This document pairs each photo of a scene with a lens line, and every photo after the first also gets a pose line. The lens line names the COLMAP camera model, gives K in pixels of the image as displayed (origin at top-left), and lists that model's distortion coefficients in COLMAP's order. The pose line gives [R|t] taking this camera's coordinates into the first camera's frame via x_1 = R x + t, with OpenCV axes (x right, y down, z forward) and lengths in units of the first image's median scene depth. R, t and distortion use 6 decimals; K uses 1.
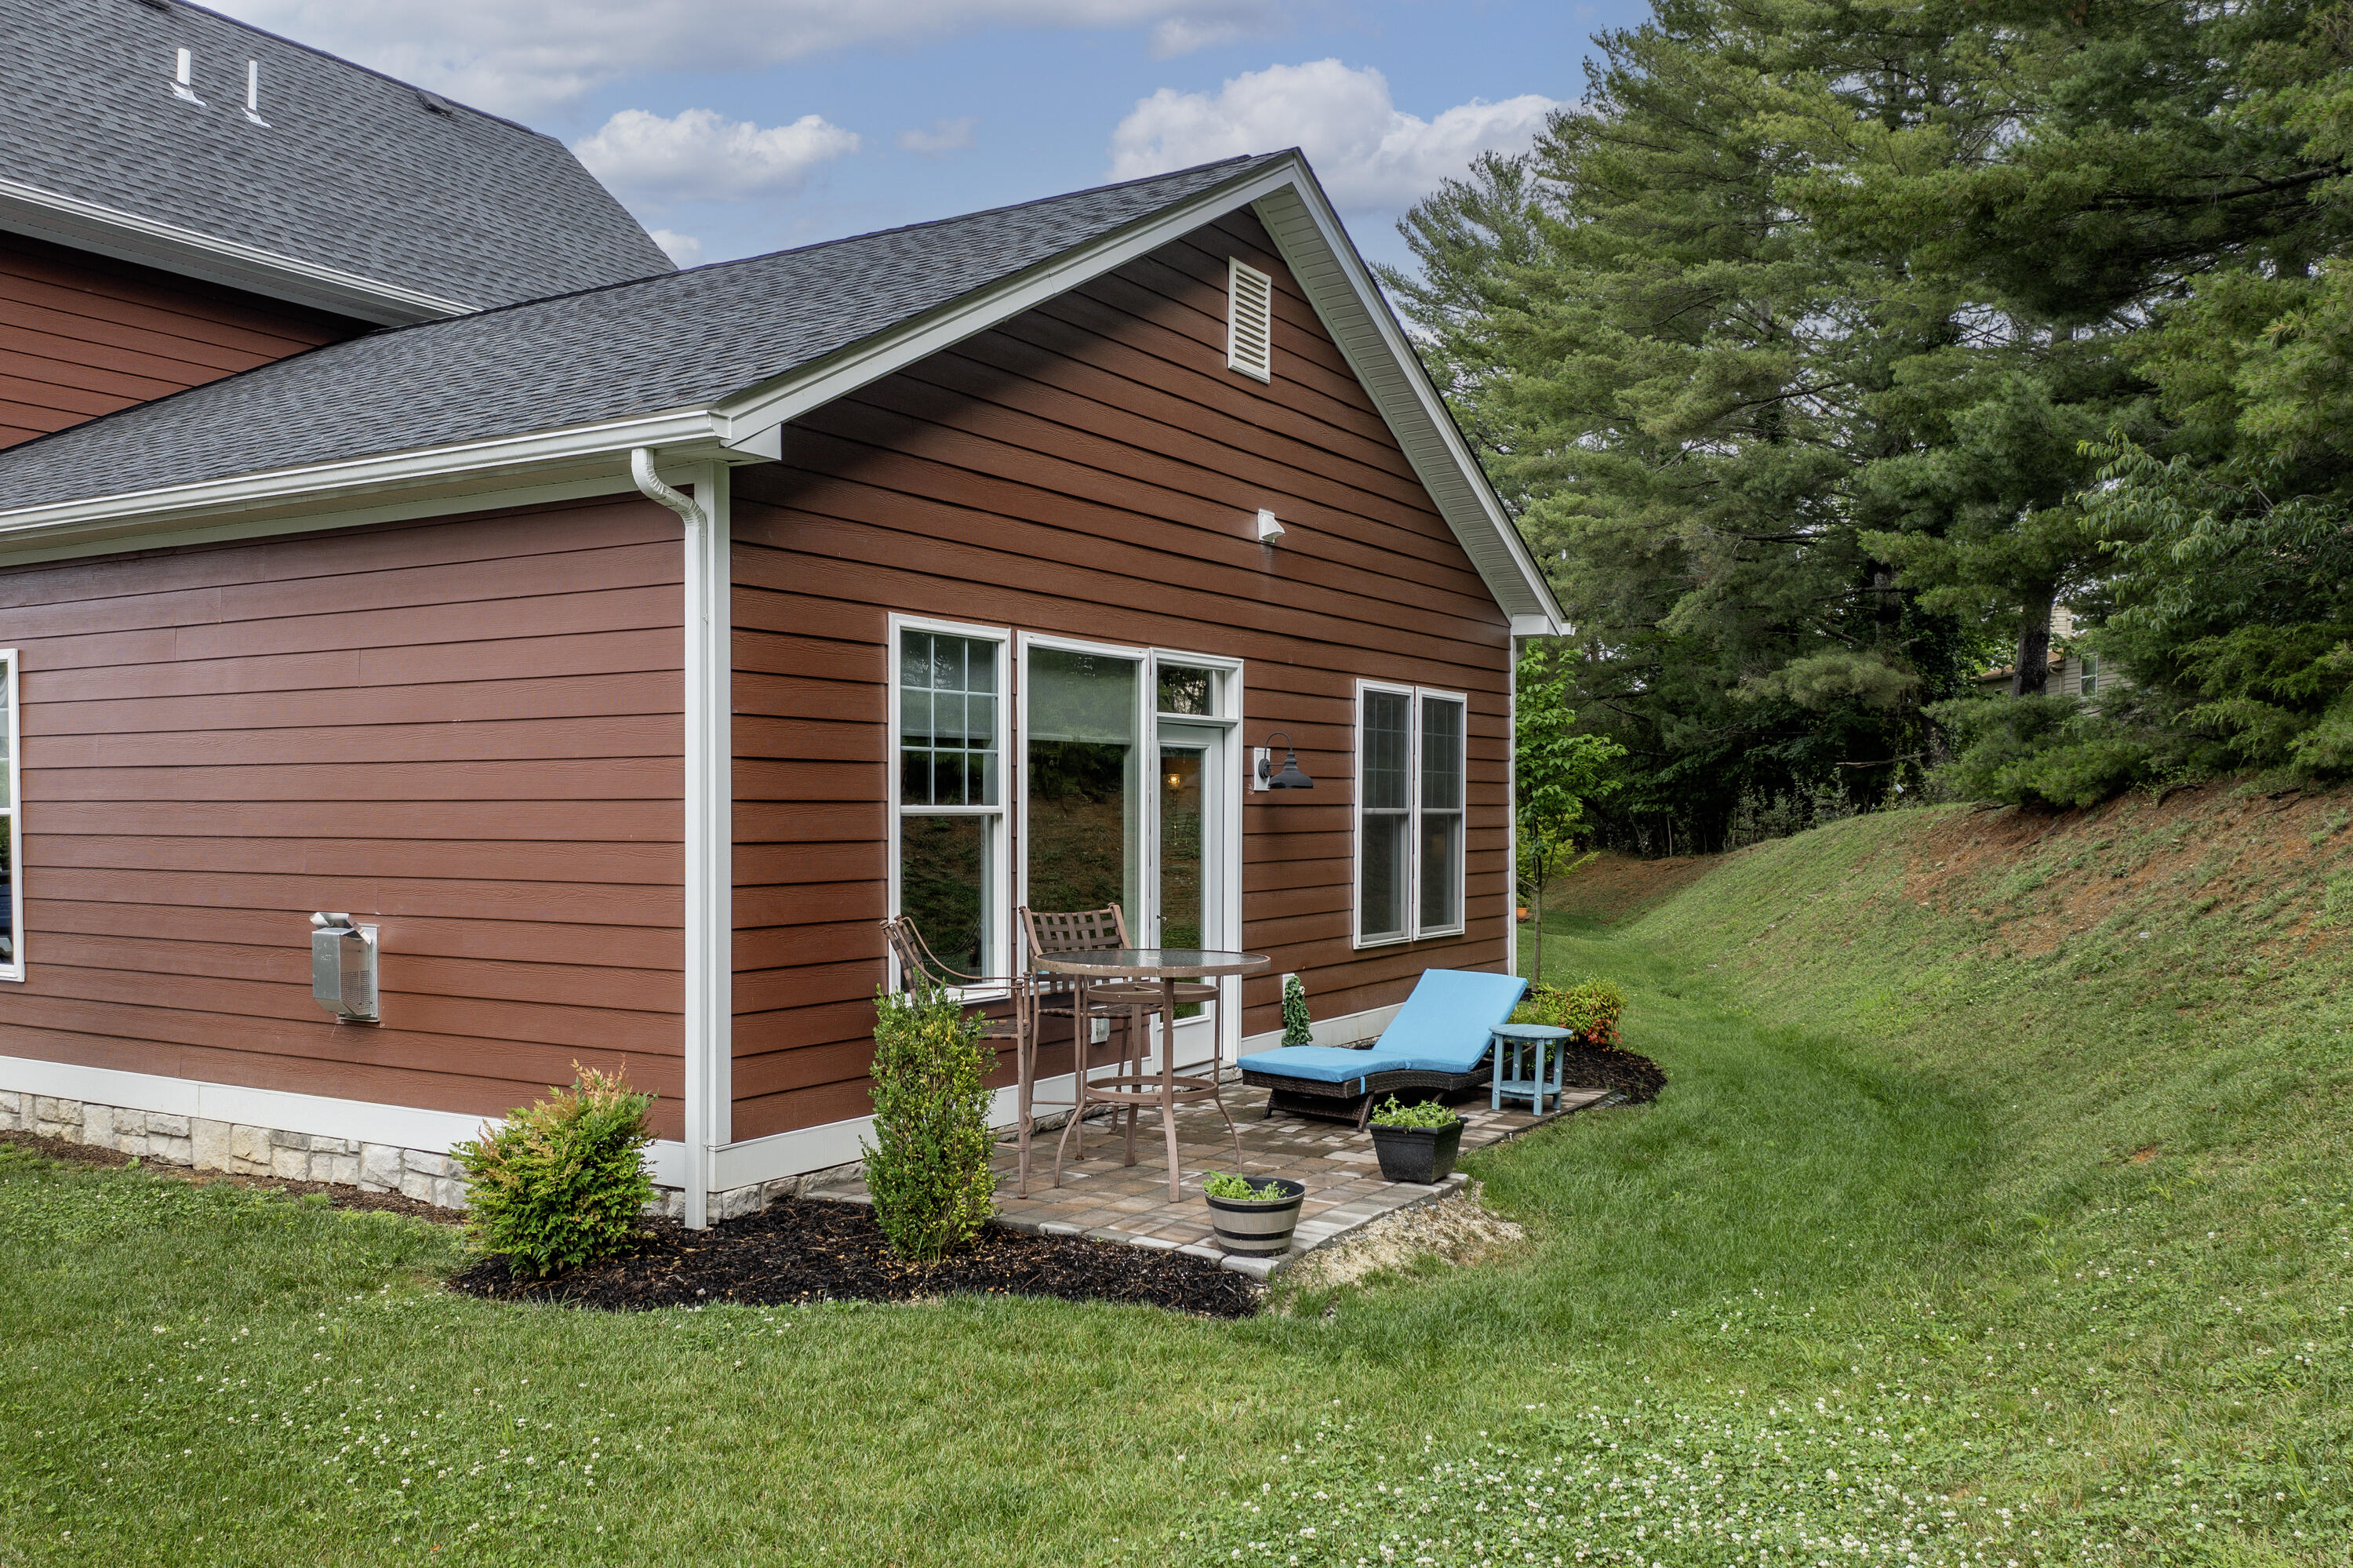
lens RADIAL K [[1872.4, 0, 1180.7], [0, 1872.4, 906.9], [0, 0, 1]] dist [0.004215, -0.002905]
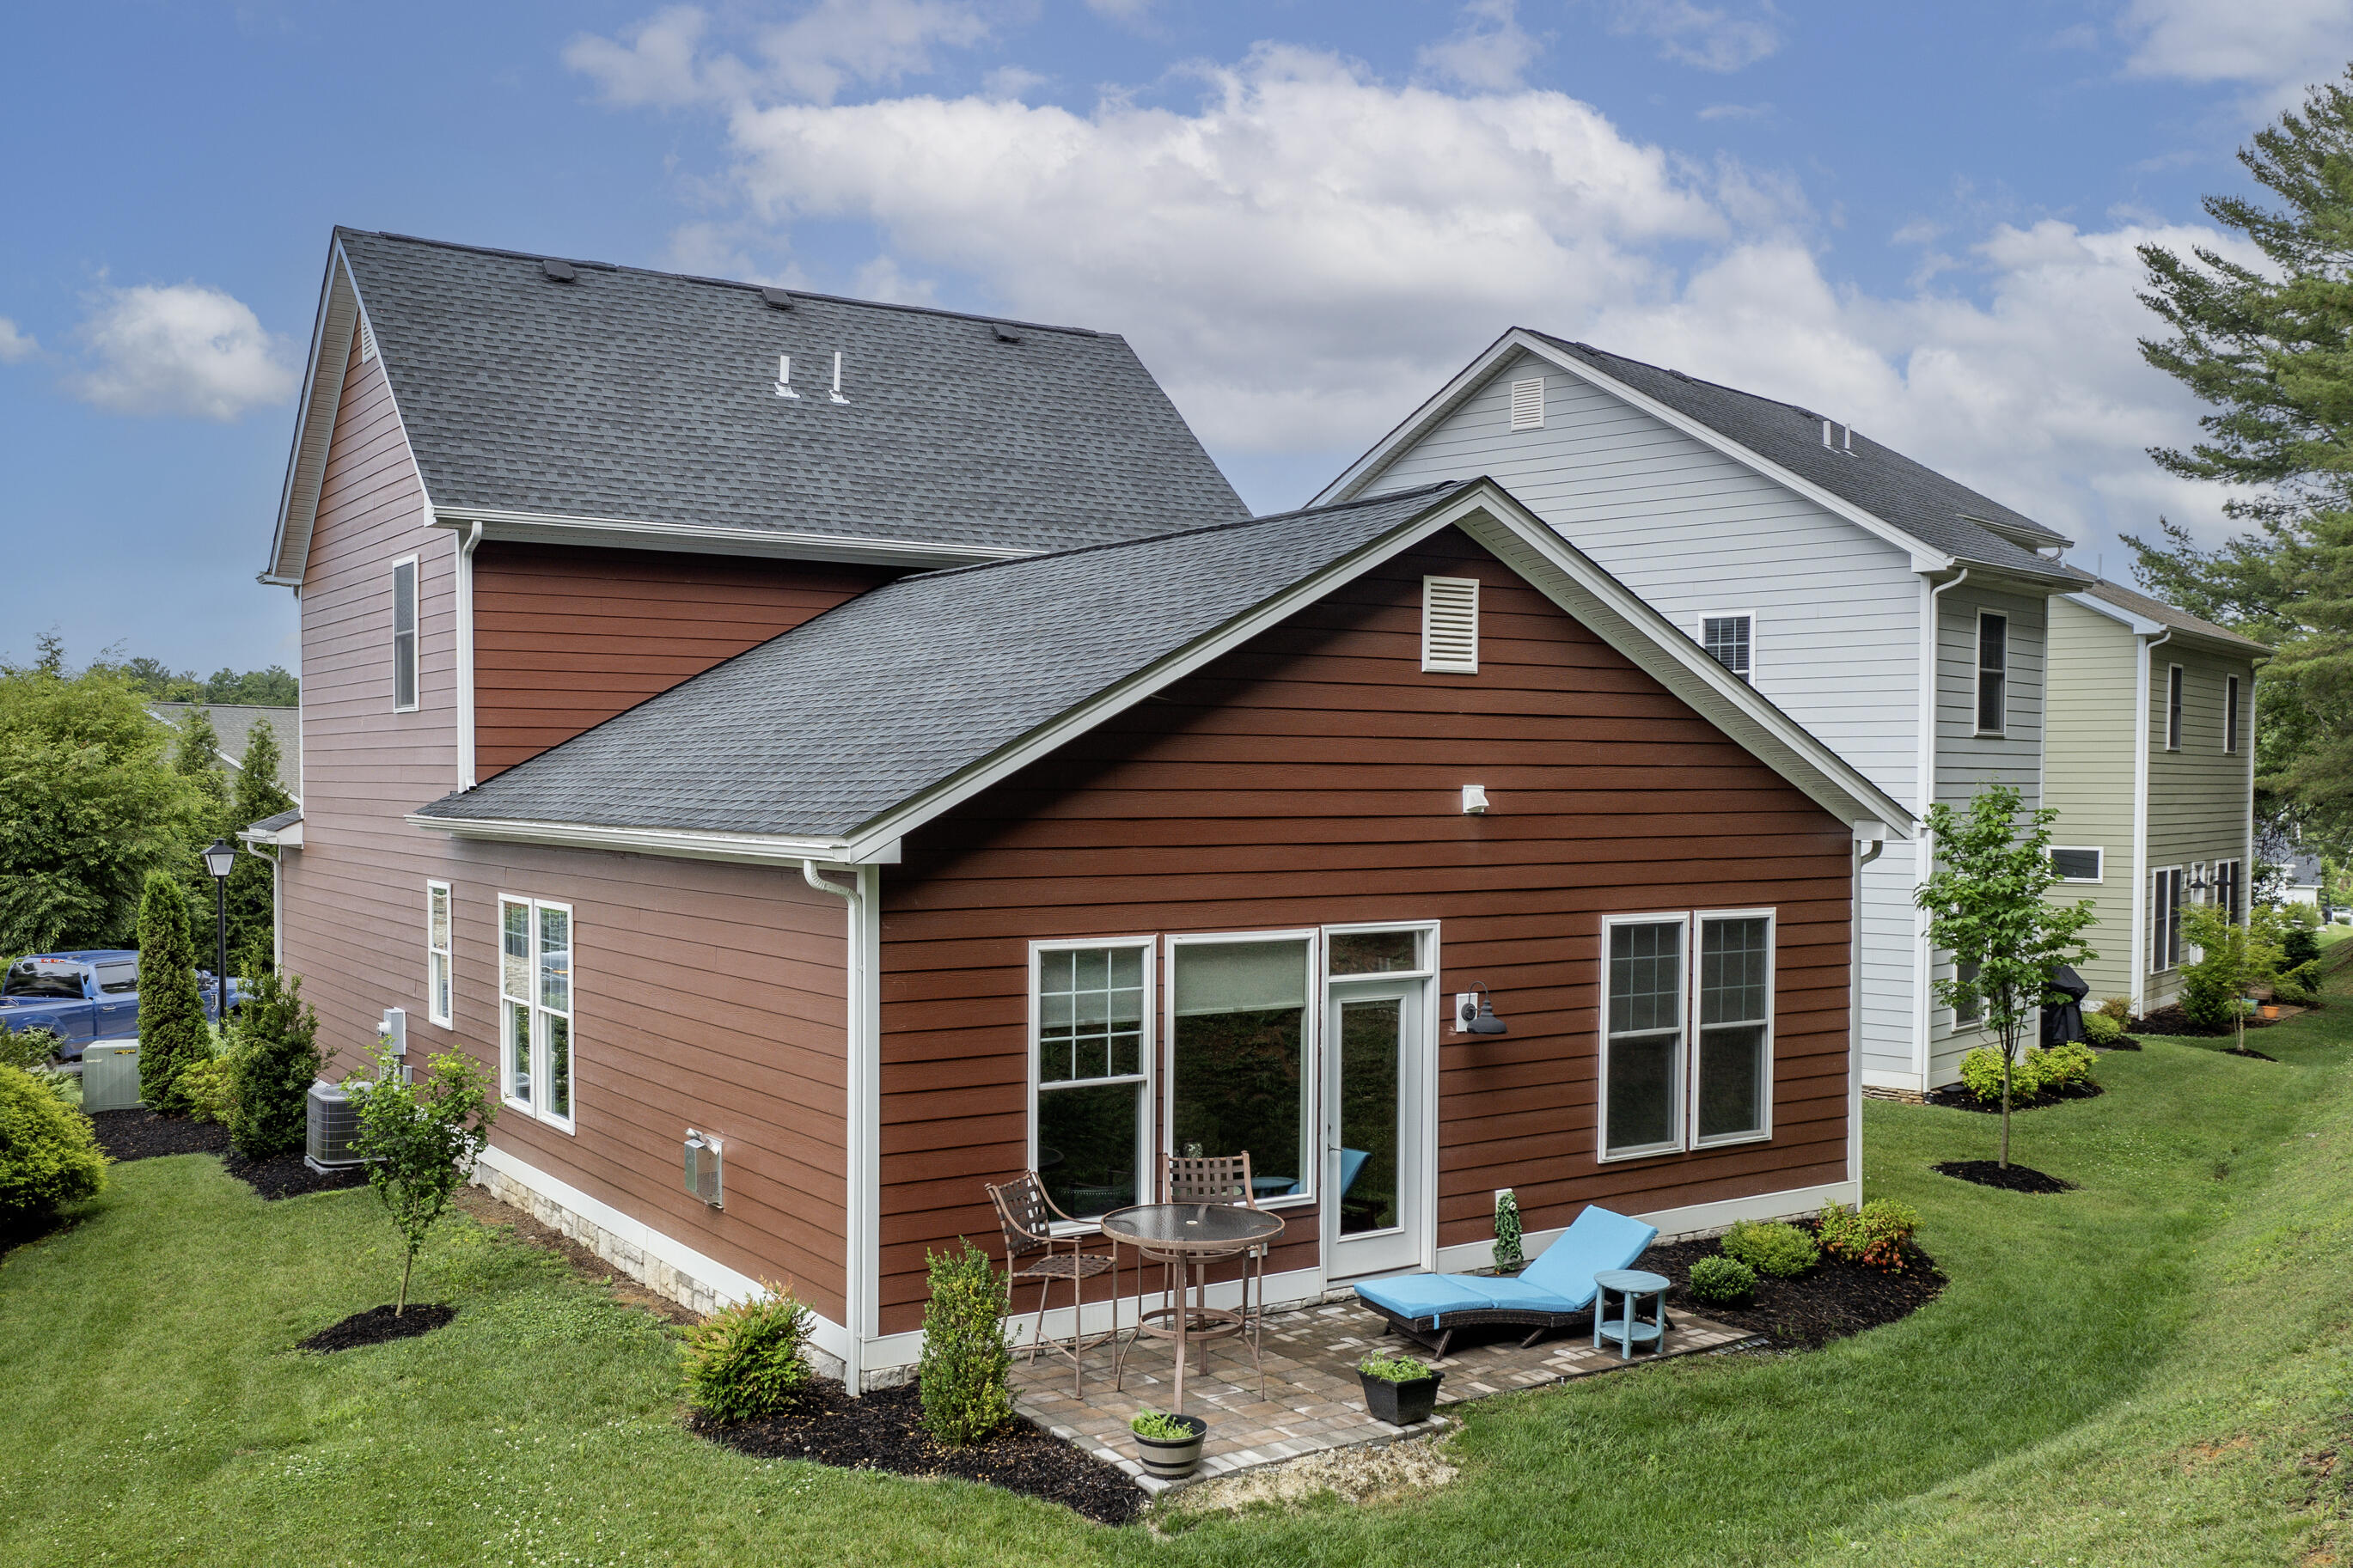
lens RADIAL K [[2105.4, 0, 1170.1], [0, 2105.4, 891.9], [0, 0, 1]] dist [-0.003669, 0.000343]
pose [[0.902267, 0.027018, -0.430331, 0.522731], [-0.023562, 0.999633, 0.013359, -0.194578], [0.430534, -0.001914, 0.902572, -0.275911]]
